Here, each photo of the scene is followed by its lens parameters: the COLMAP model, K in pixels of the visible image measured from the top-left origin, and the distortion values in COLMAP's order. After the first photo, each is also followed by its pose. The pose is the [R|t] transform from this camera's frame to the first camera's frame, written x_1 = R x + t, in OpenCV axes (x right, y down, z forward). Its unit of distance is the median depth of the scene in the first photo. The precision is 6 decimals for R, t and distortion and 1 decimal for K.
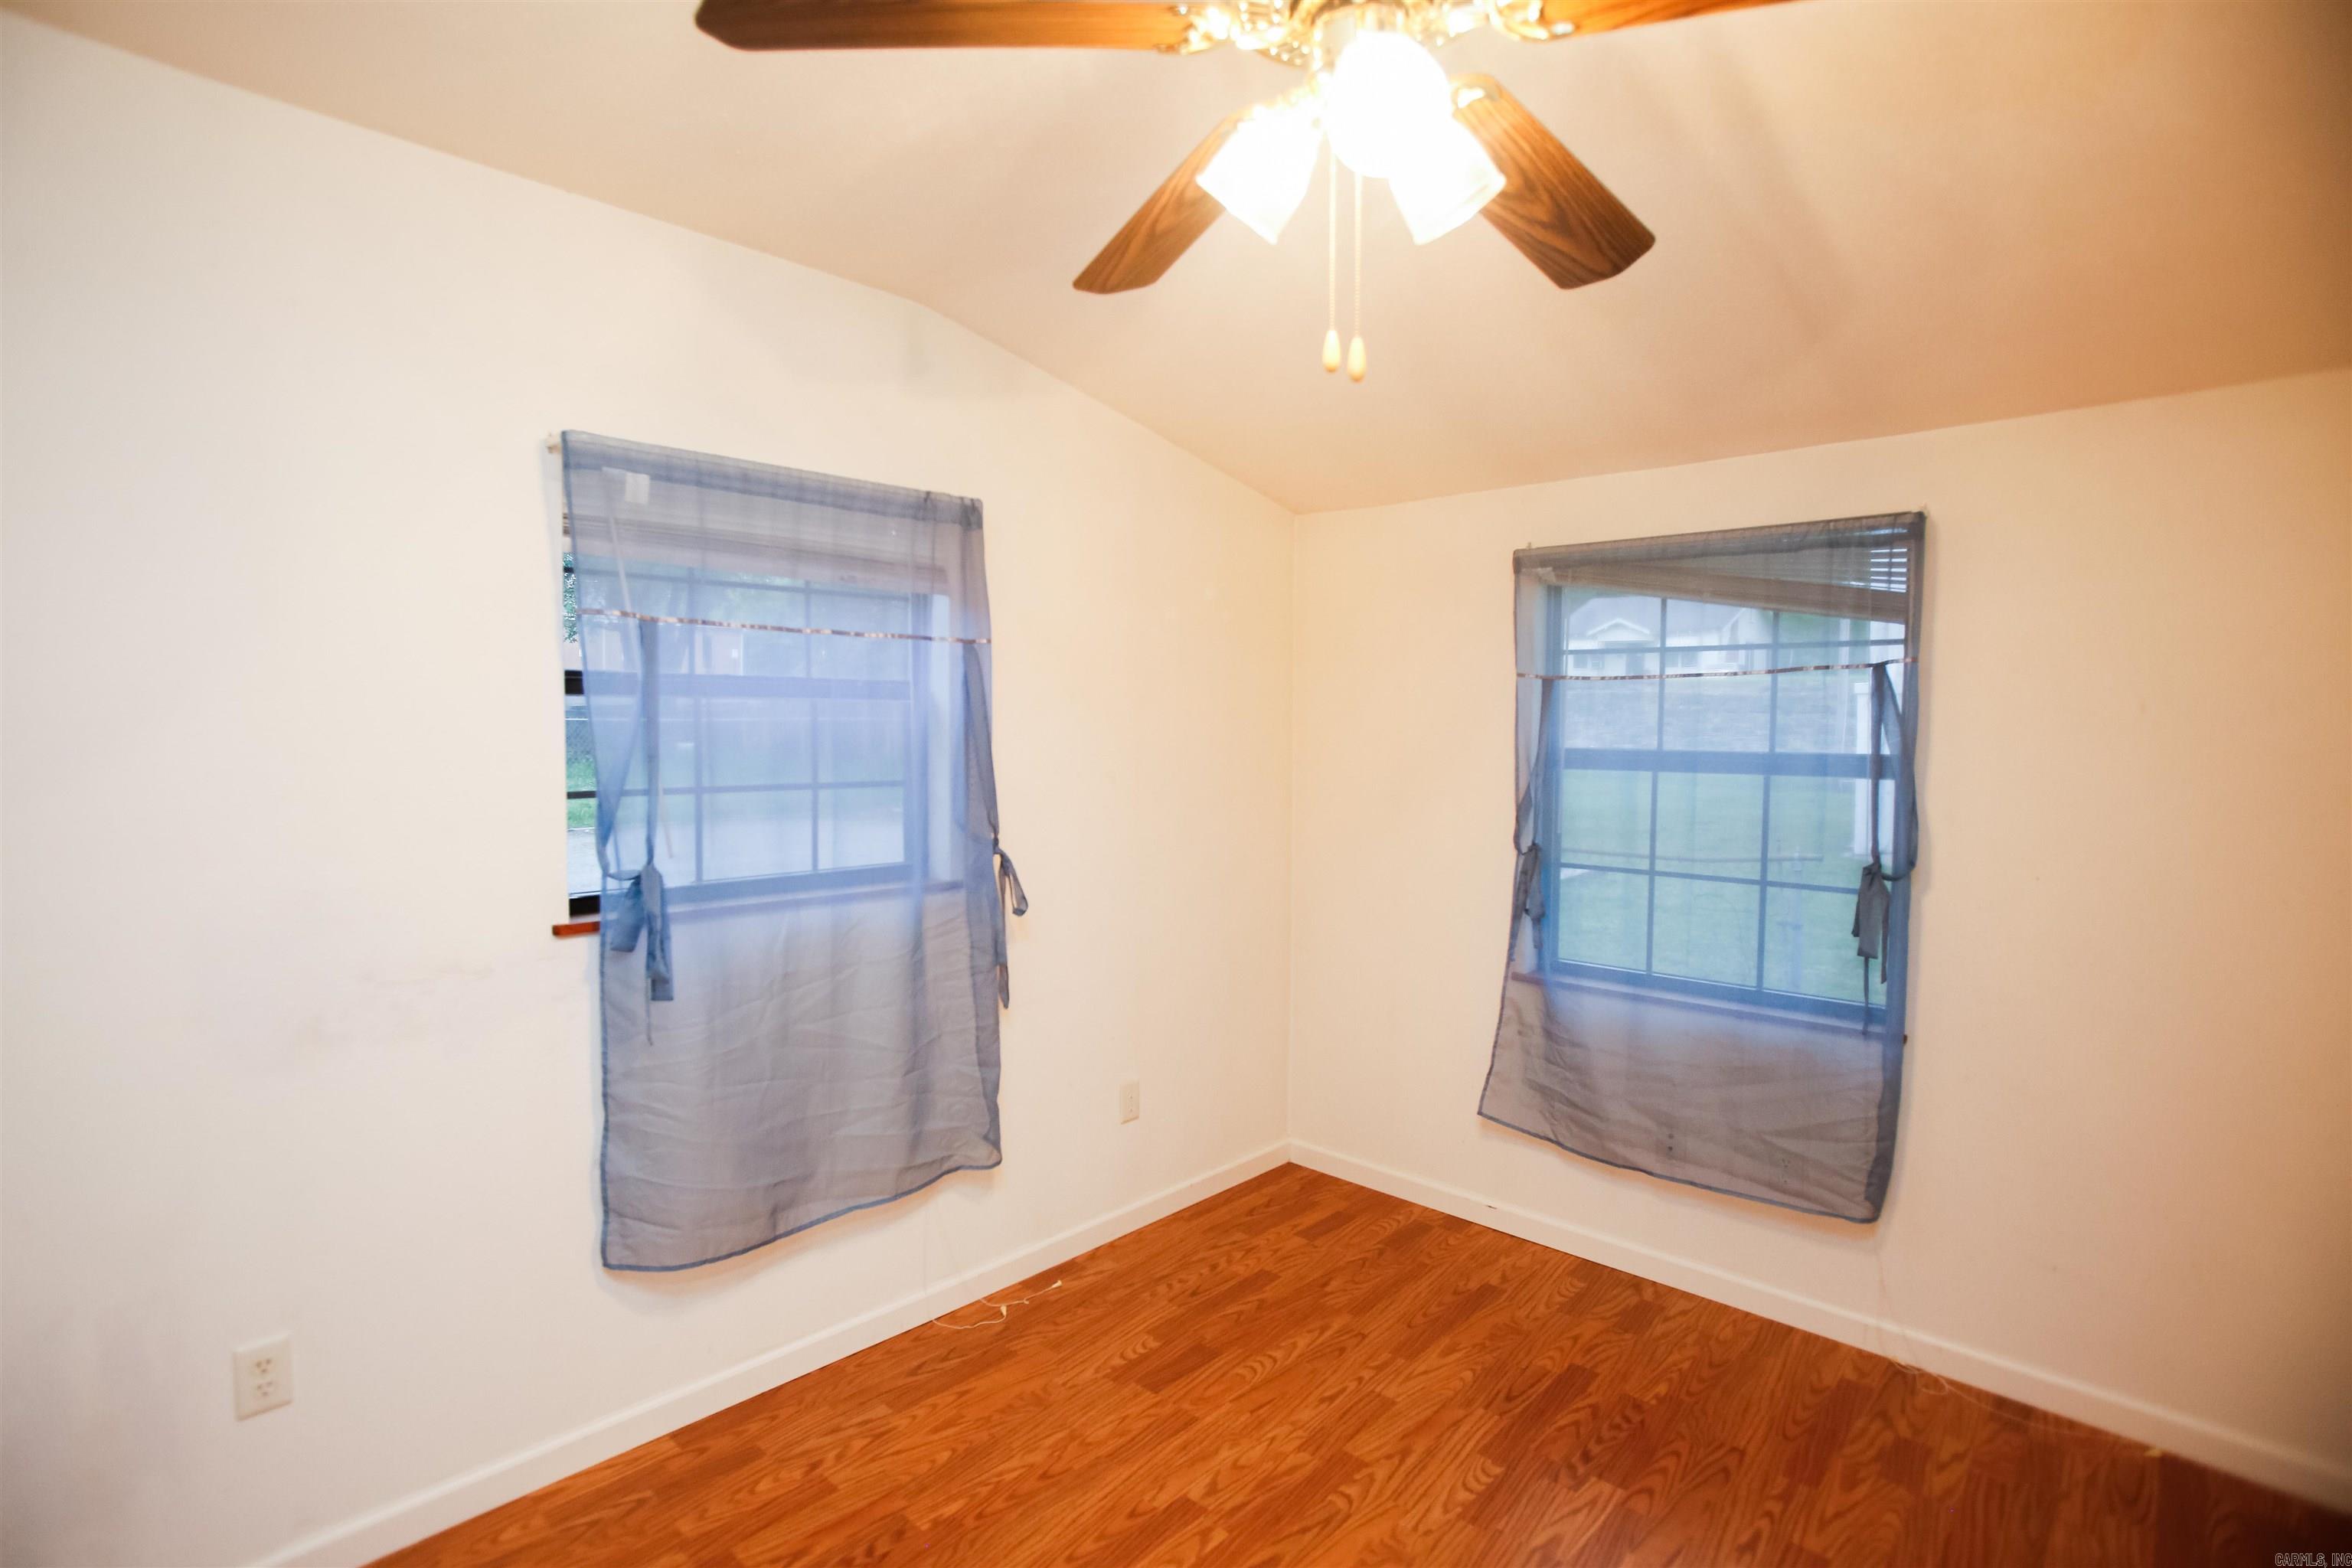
lens RADIAL K [[1165.7, 0, 1134.1], [0, 1165.7, 781.0], [0, 0, 1]] dist [-0.037697, 0.030692]
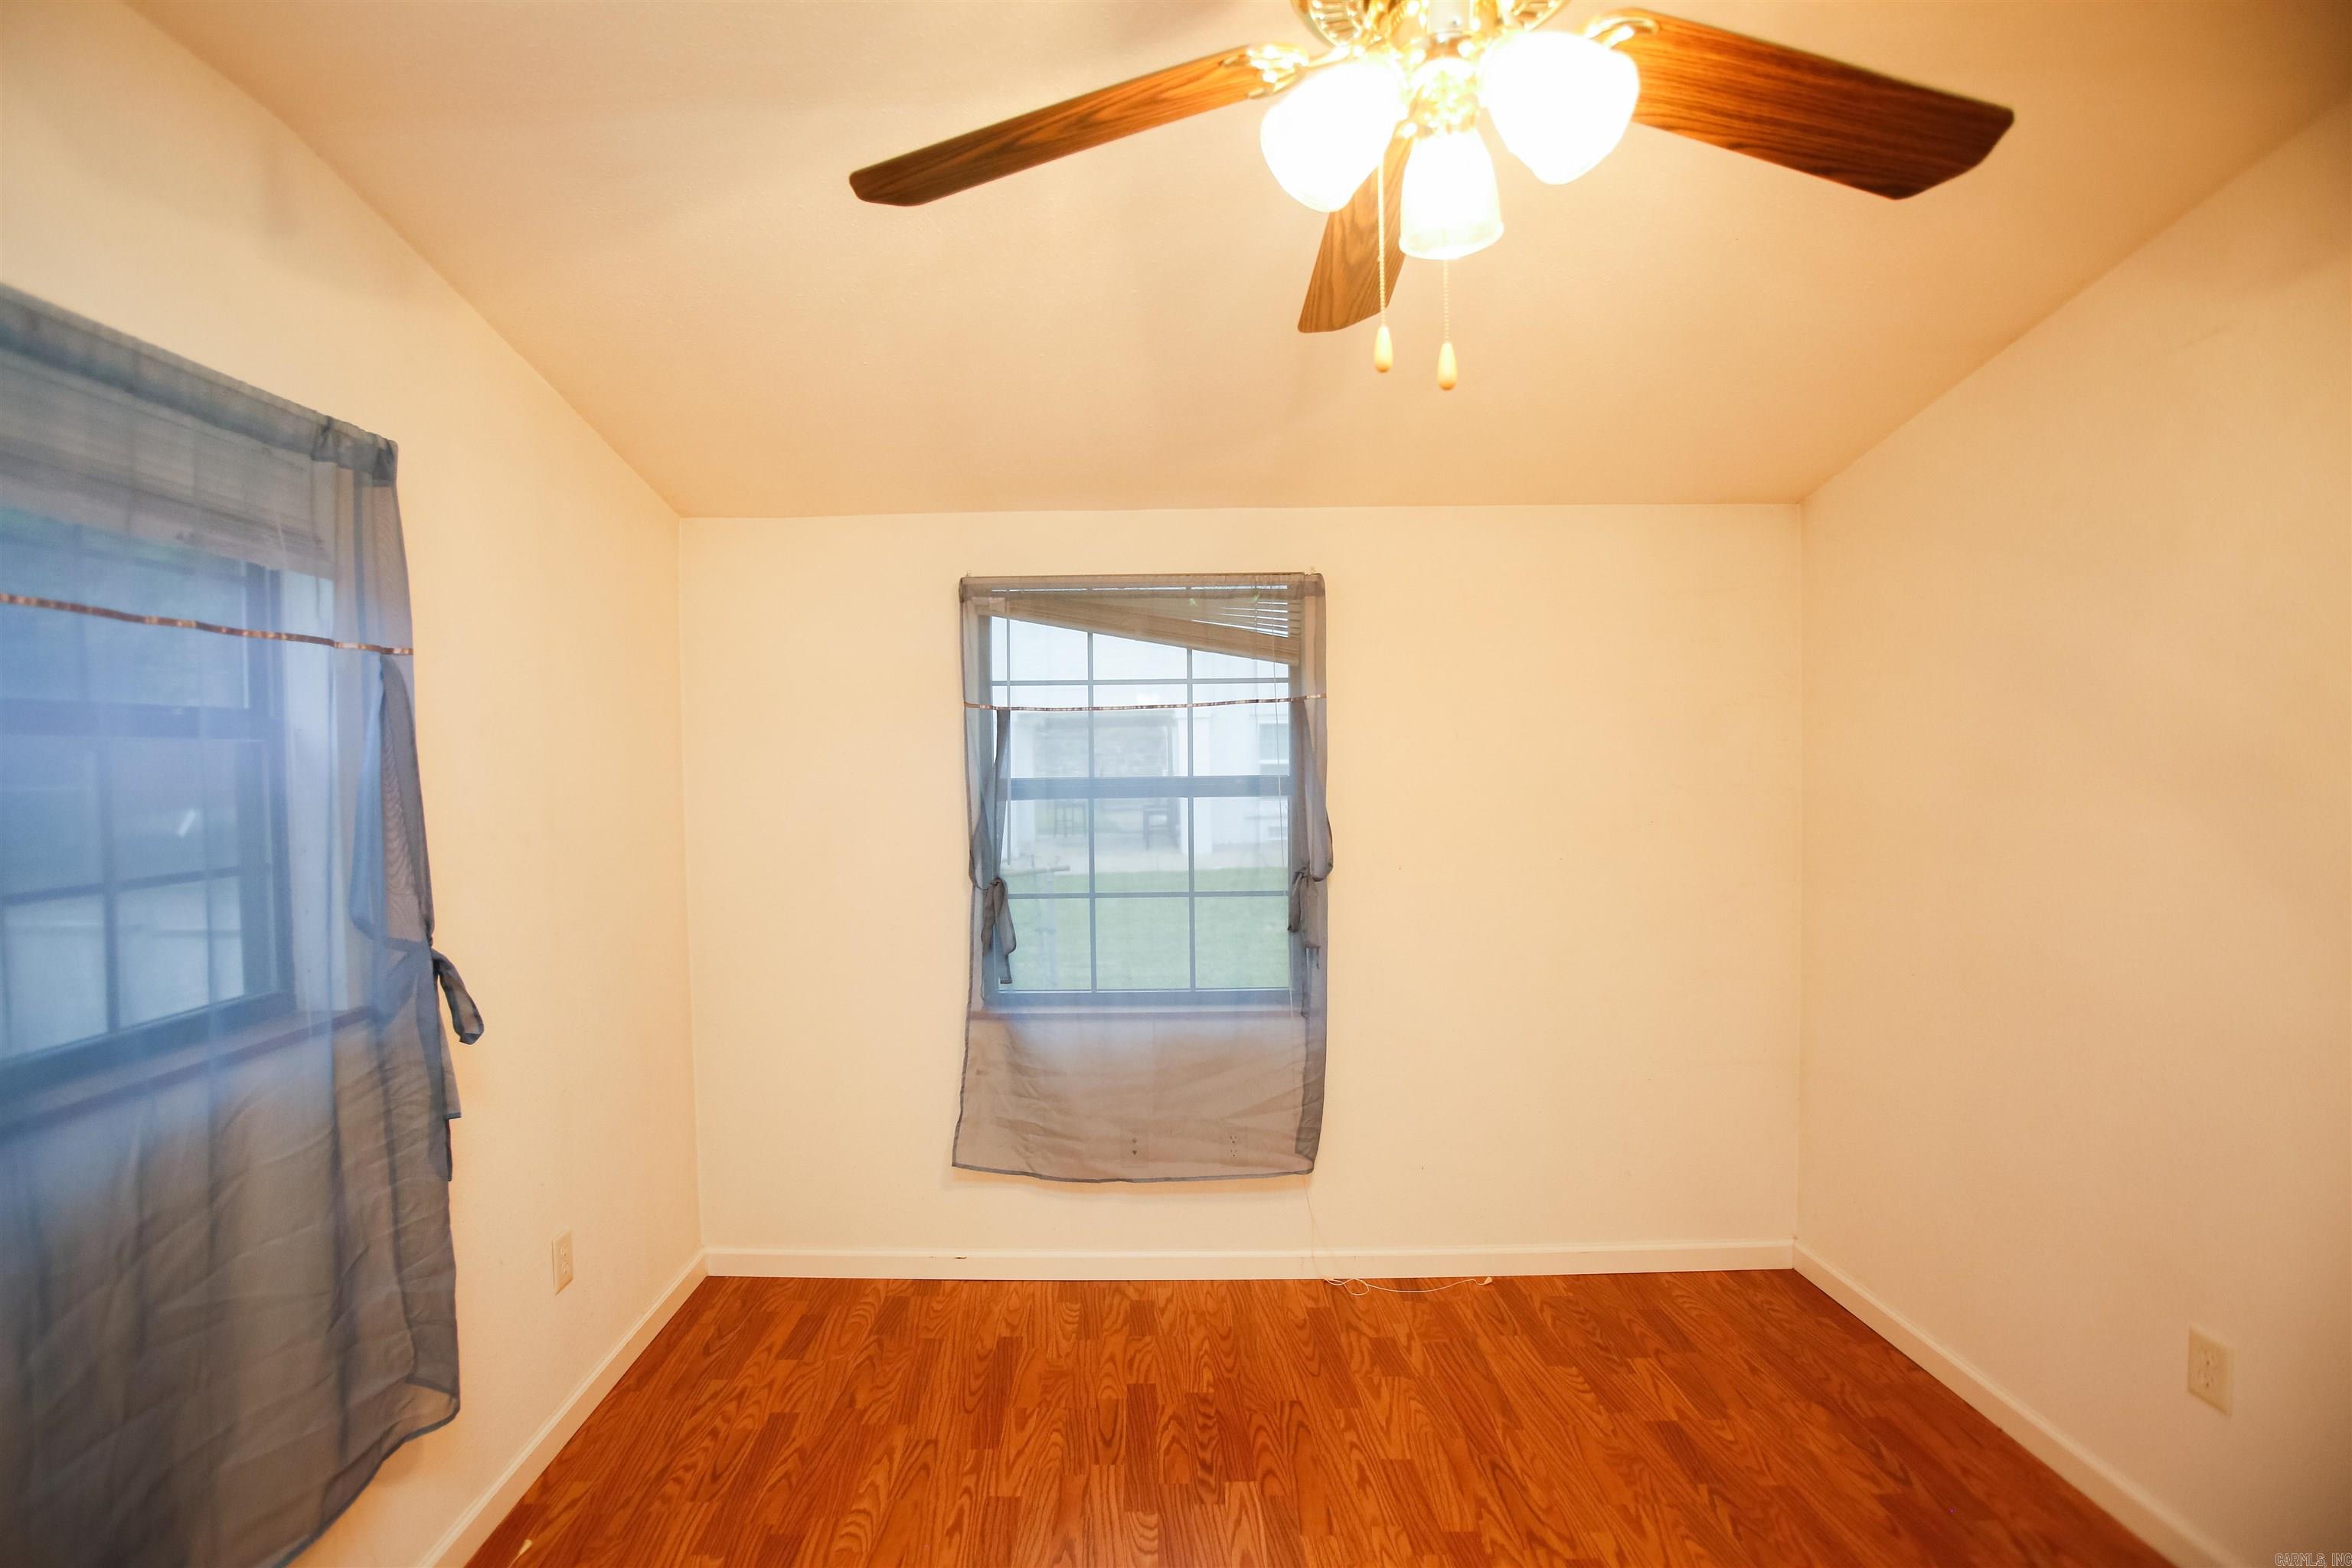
lens RADIAL K [[1164.0, 0, 1127.8], [0, 1164.0, 782.1], [0, 0, 1]] dist [-0.064063, 0.031805]
pose [[0.732986, -0.035209, 0.679332, -0.272367], [0.051865, 0.998645, -0.004202, -0.018884], [-0.678264, 0.038313, 0.733819, 0.228795]]
